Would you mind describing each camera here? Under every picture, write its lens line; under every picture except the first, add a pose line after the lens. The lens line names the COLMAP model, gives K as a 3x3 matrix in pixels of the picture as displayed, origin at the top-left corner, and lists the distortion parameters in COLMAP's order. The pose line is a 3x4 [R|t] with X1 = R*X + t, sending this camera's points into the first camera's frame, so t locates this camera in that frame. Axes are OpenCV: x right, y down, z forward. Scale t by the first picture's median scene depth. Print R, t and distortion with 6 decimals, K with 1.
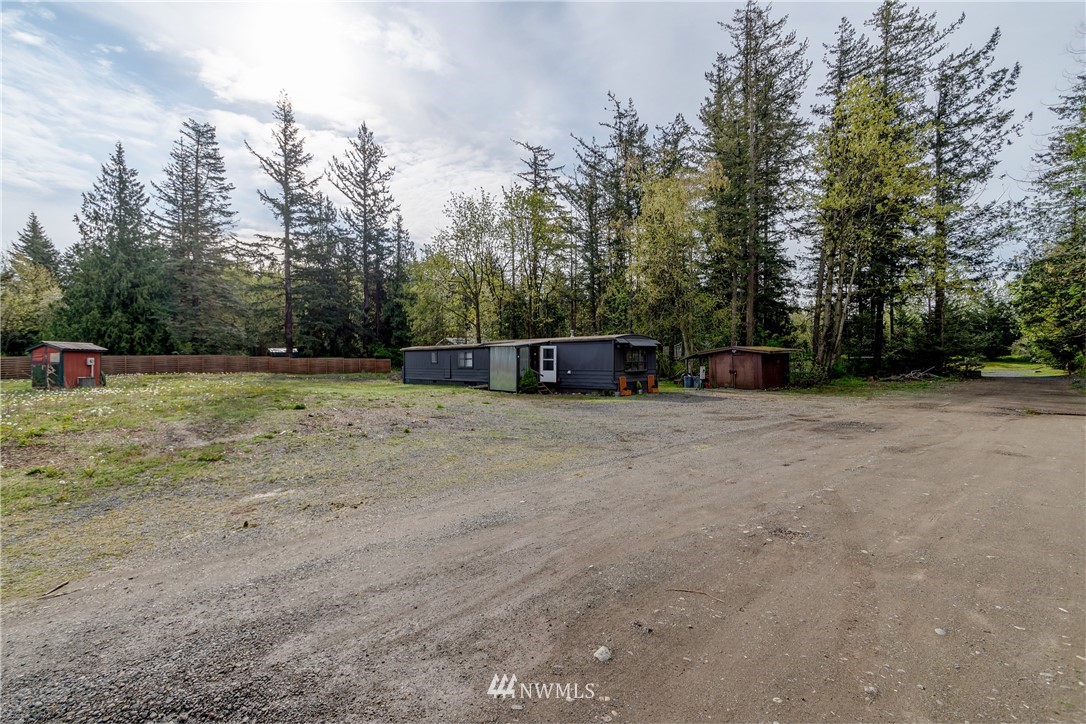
lens RADIAL K [[531.7, 0, 543.0], [0, 531.7, 362.0], [0, 0, 1]] dist [-0.001421, -0.001118]
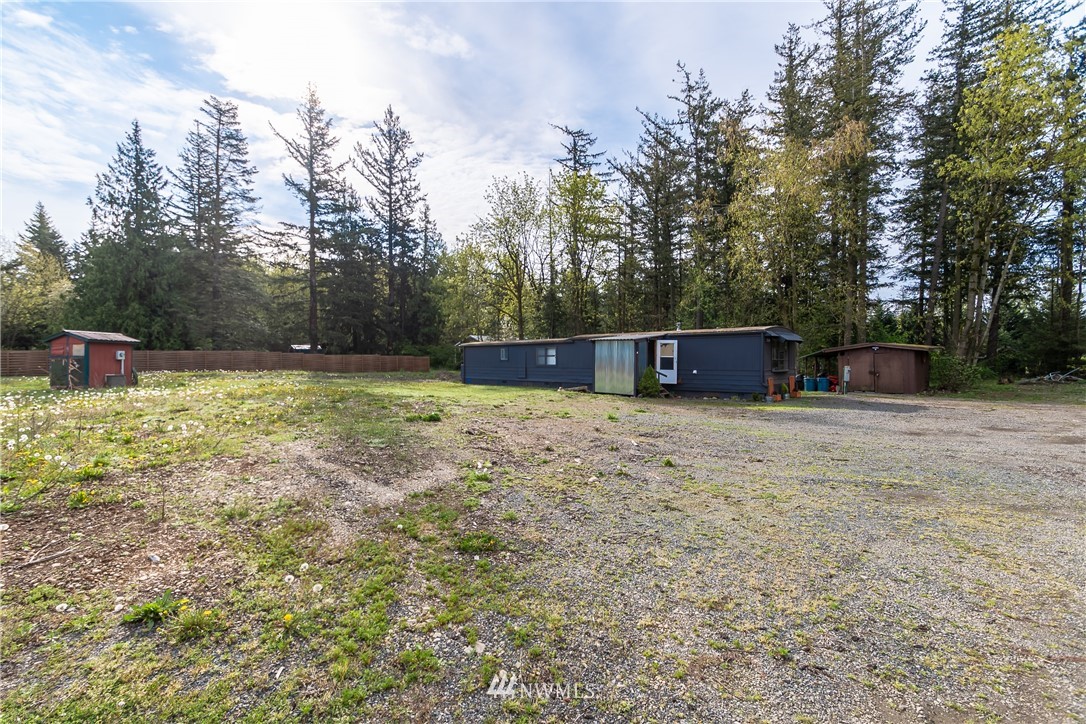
lens RADIAL K [[530.4, 0, 540.3], [0, 530.4, 366.0], [0, 0, 1]] dist [-0.001654, 0.000298]
pose [[0.999963, 0.006041, -0.006058, -0.075247], [-0.005992, 0.999949, 0.008082, 0.001933], [0.006106, -0.008045, 0.999949, 0.069294]]
